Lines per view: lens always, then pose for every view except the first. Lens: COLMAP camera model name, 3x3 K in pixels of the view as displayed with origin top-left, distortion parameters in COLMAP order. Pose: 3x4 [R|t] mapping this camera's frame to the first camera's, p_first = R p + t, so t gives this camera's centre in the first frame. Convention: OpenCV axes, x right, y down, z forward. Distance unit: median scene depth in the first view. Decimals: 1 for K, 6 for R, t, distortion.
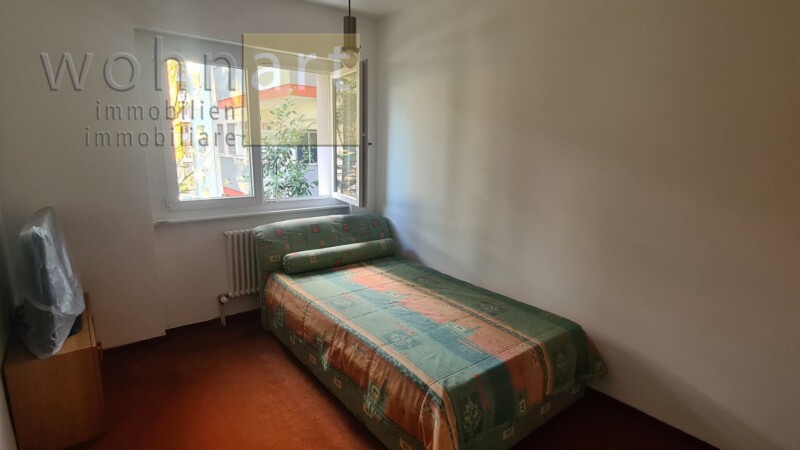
lens RADIAL K [[402.2, 0, 400.0], [0, 402.2, 225.0], [0, 0, 1]] dist [-0.001720, -0.000484]
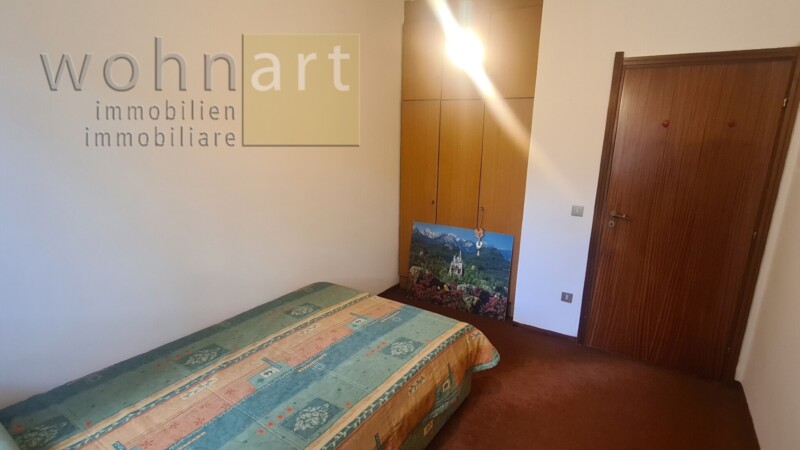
lens RADIAL K [[402.2, 0, 400.0], [0, 402.2, 225.0], [0, 0, 1]] dist [-0.001720, -0.000484]
pose [[-0.322039, -0.237040, 0.916571, -0.688007], [0.158416, 0.941006, 0.299019, -0.233217], [-0.933379, 0.241495, -0.265489, 1.028959]]
